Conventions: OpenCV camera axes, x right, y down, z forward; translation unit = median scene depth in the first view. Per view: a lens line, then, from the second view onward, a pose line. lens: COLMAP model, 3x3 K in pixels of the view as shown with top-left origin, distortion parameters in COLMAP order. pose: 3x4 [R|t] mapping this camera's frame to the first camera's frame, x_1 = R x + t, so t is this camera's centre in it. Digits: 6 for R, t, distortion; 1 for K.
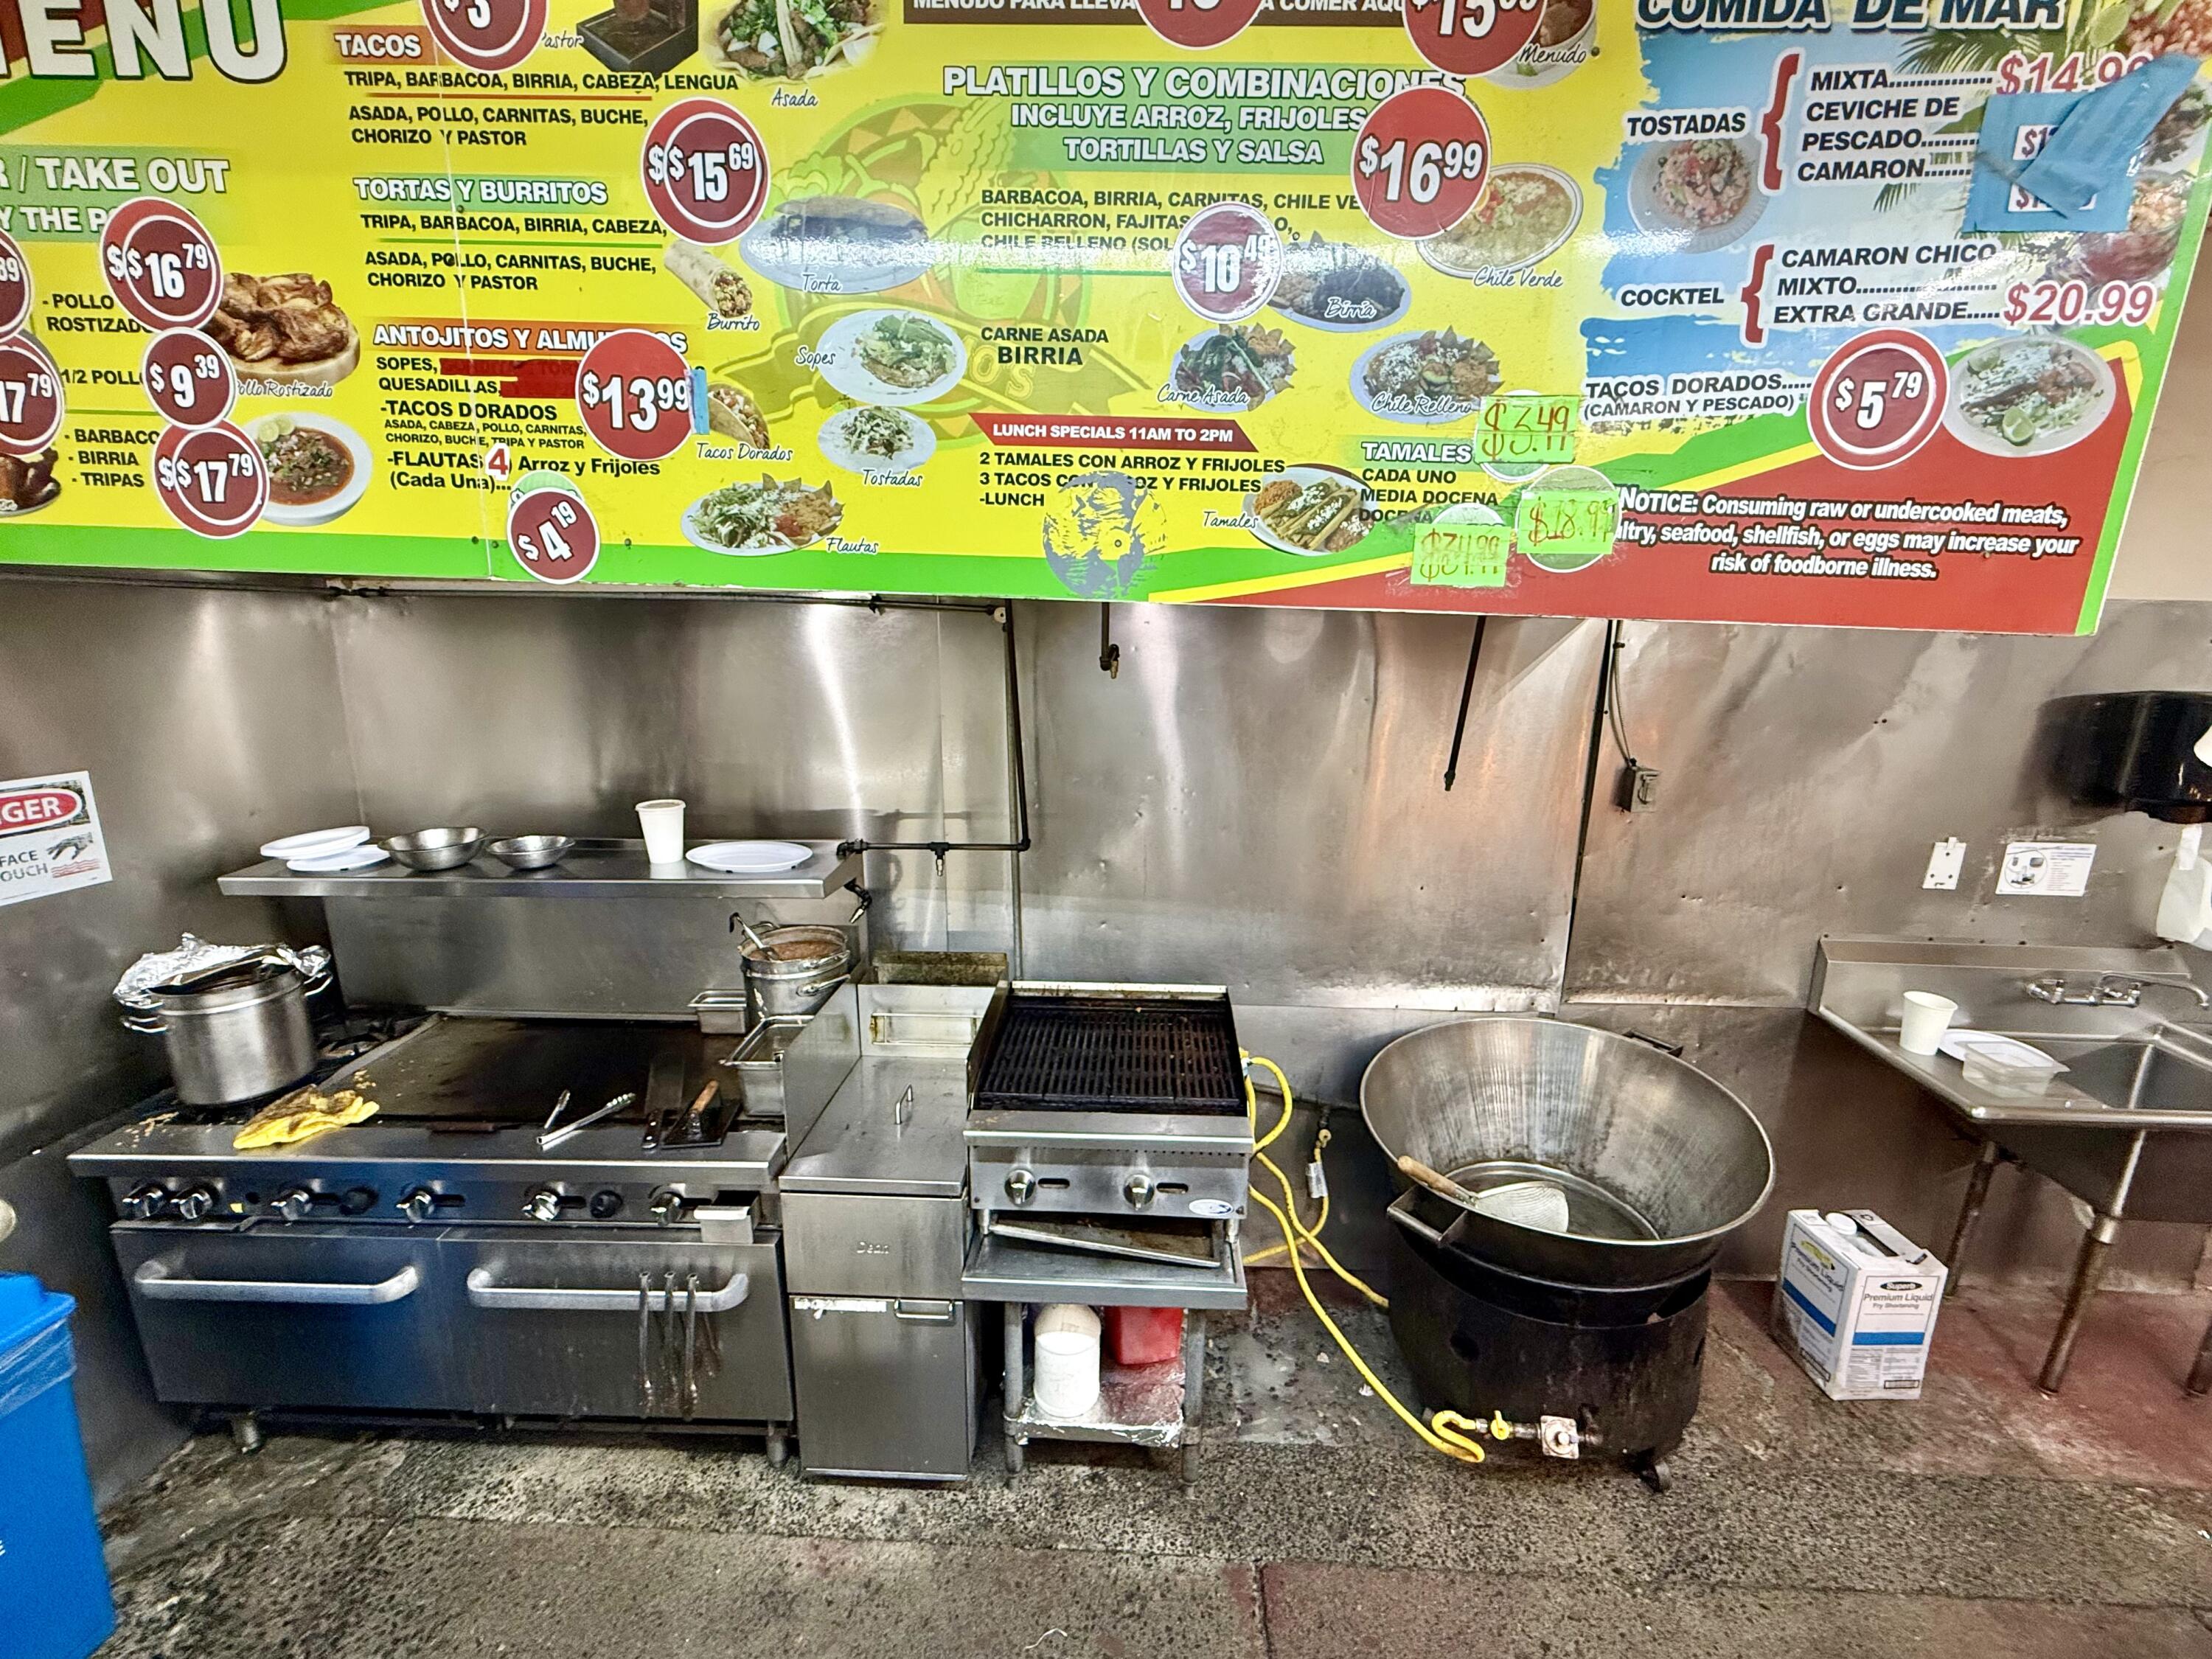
lens RADIAL K [[948.3, 0, 1103.8], [0, 948.3, 828.4], [0, 0, 1]] dist [0.000793, 0.000396]
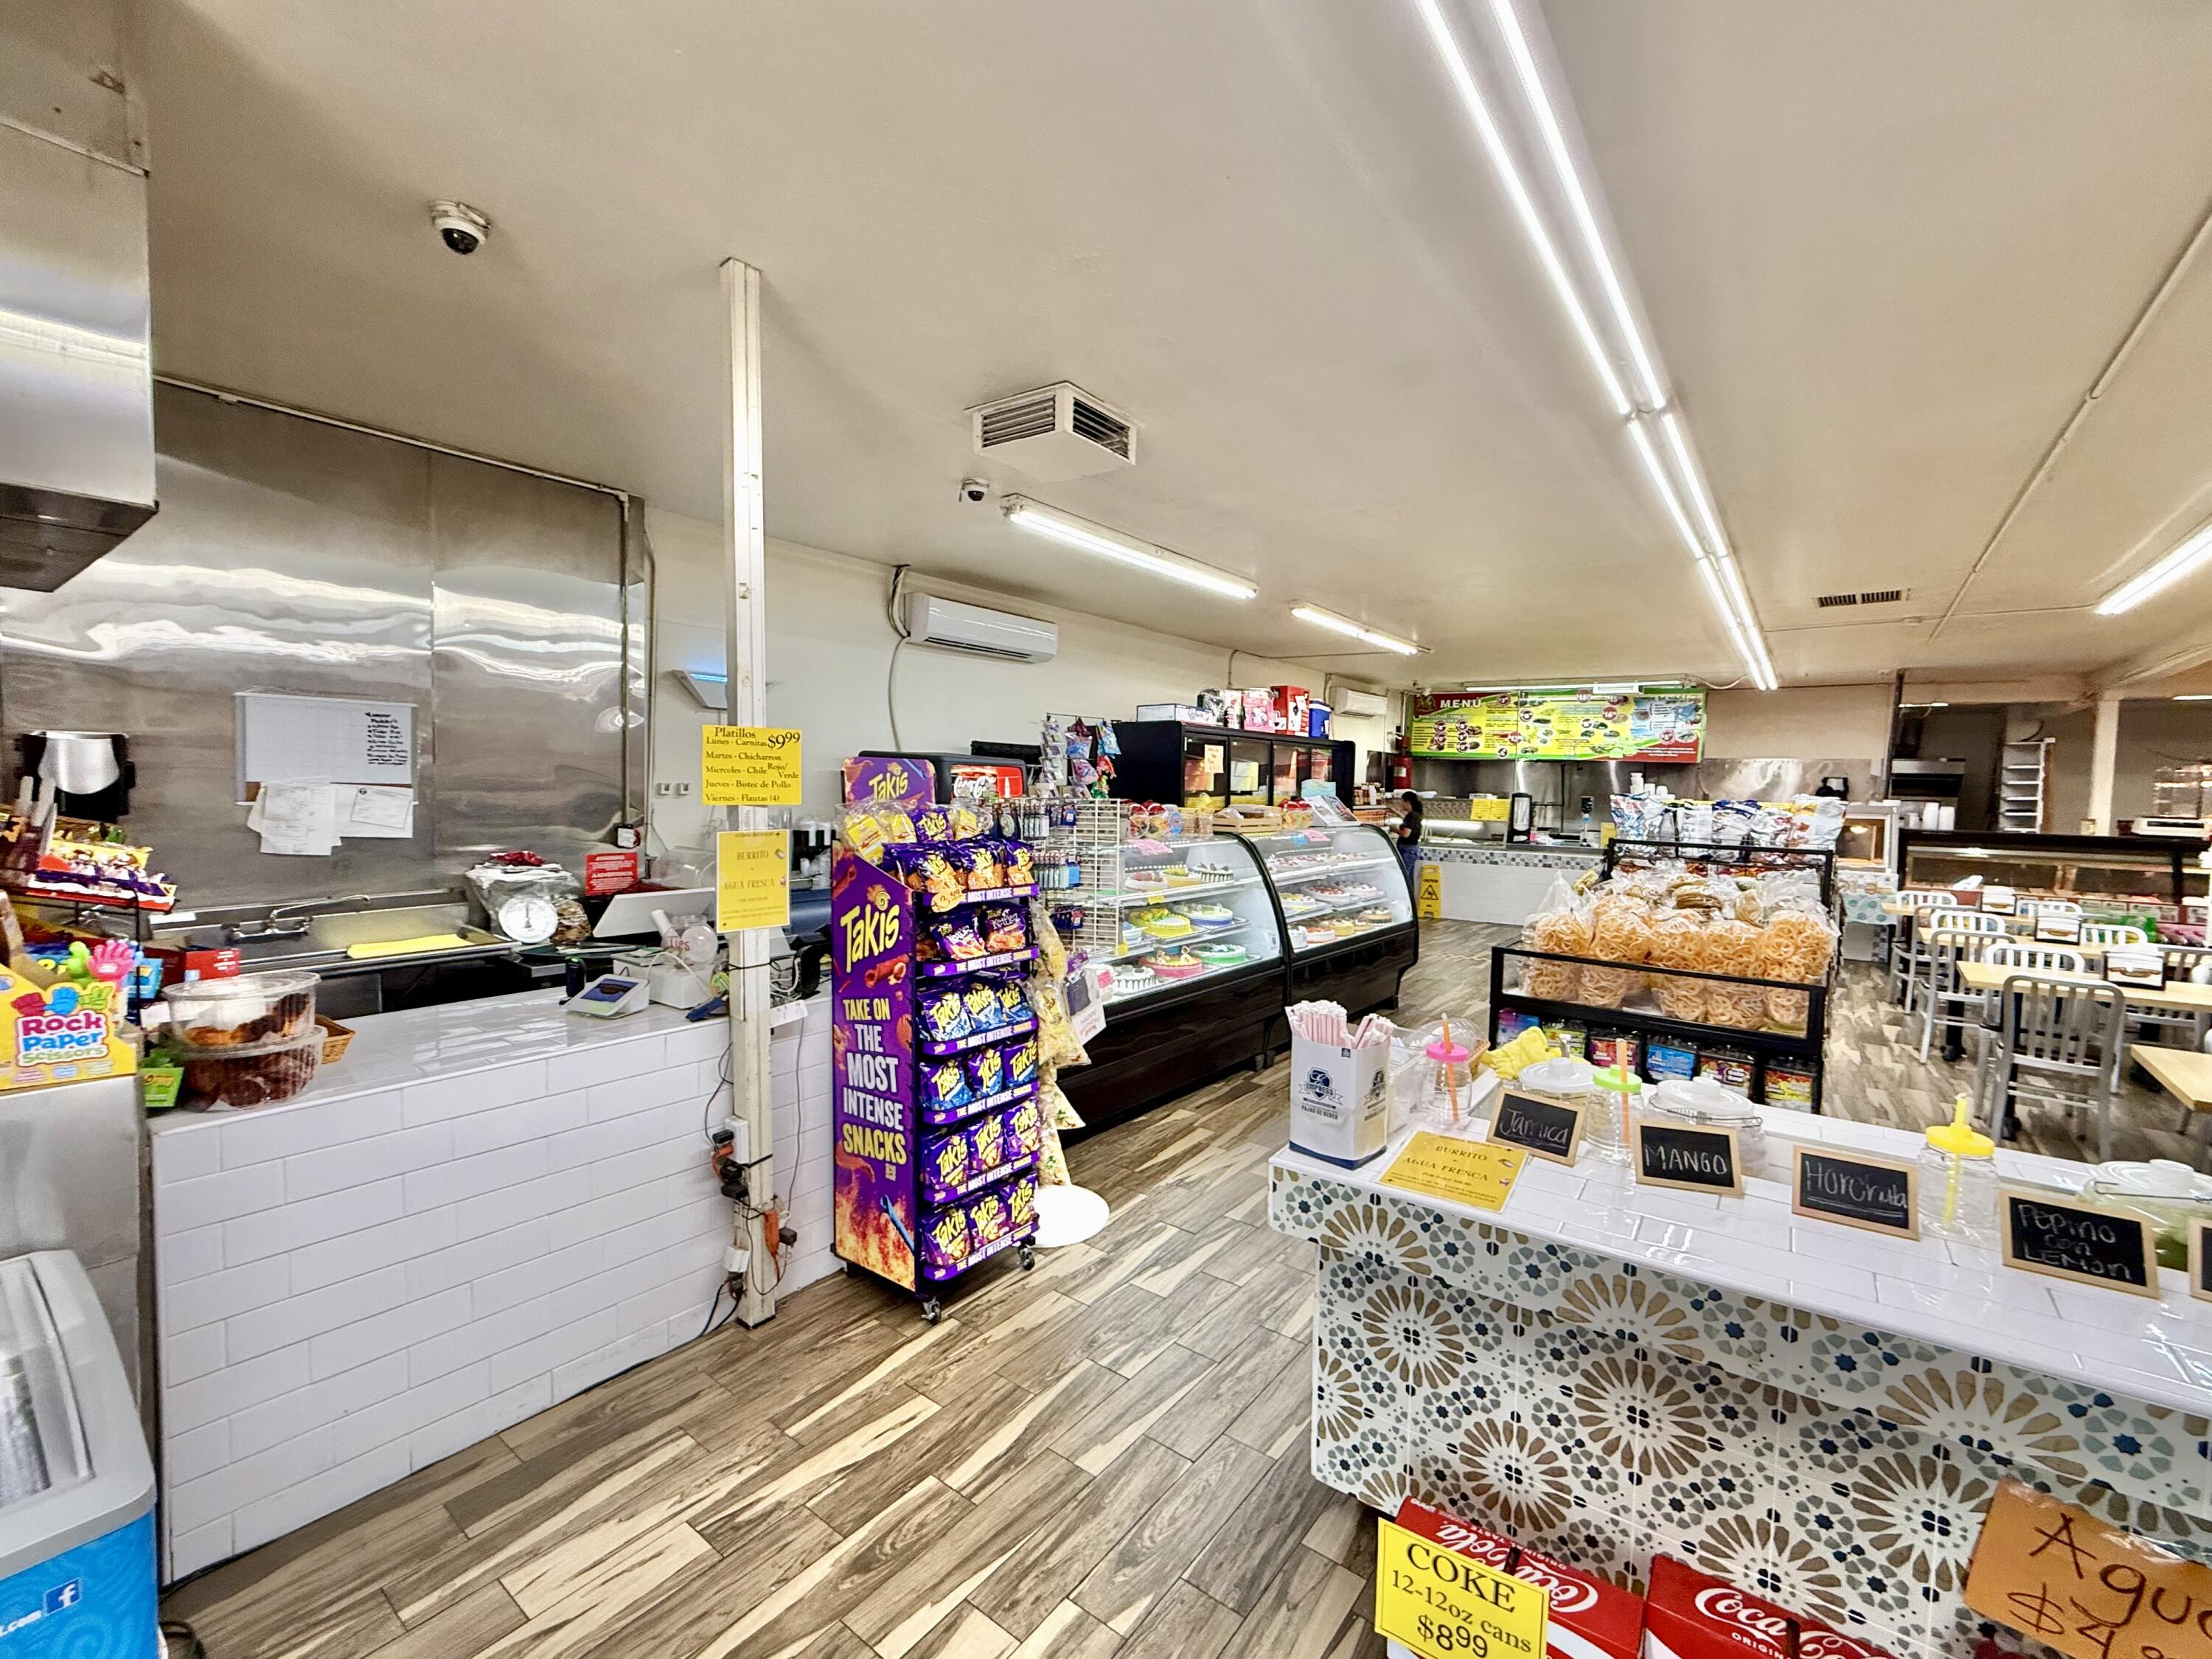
lens RADIAL K [[948.3, 0, 1113.9], [0, 948.3, 830.4], [0, 0, 1]] dist [0.000793, 0.000396]
pose [[0.831511, 0.034077, -0.554462, 1.356710], [-0.129337, 0.982563, -0.133575, 2.092713], [0.540242, 0.182781, 0.821419, -8.257001]]
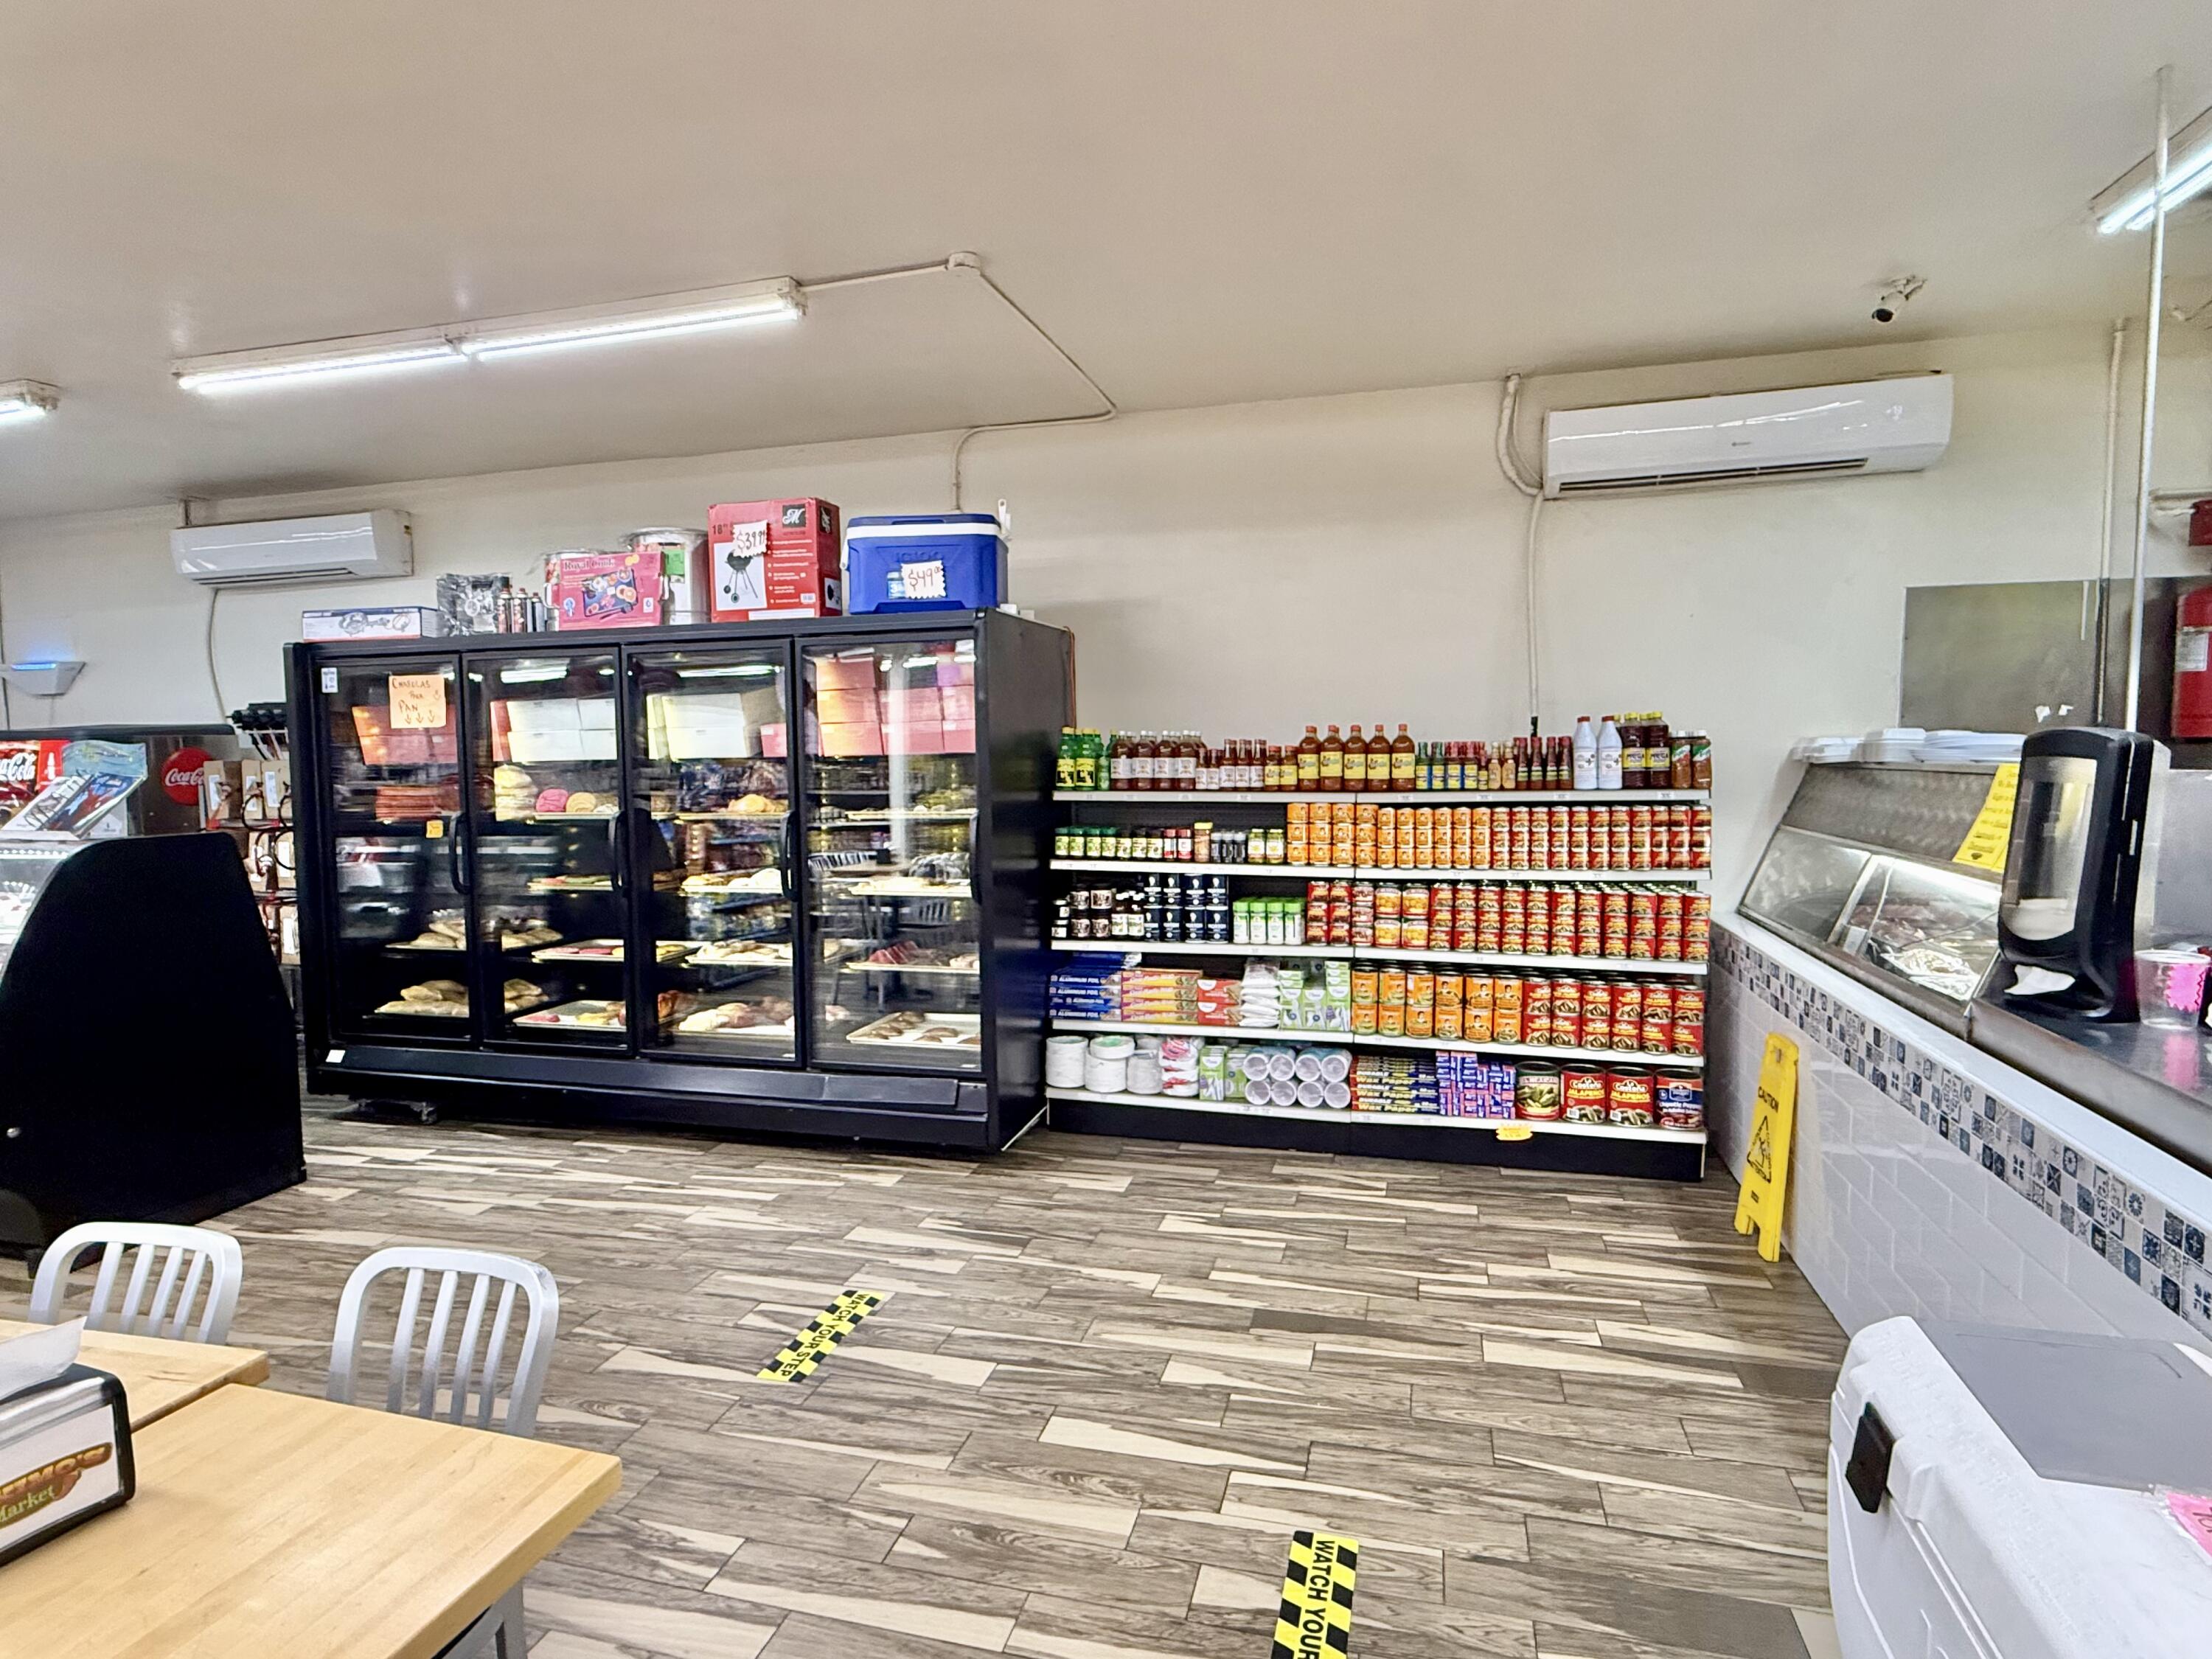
lens RADIAL K [[1182.6, 0, 1101.1], [0, 1182.6, 843.8], [0, 0, 1]] dist [0.002998, -0.002652]
pose [[-0.213864, 0.077140, -0.973813, 1.844287], [-0.193346, 0.973813, 0.119602, 0.525061], [0.957538, 0.213861, -0.193349, -1.000984]]
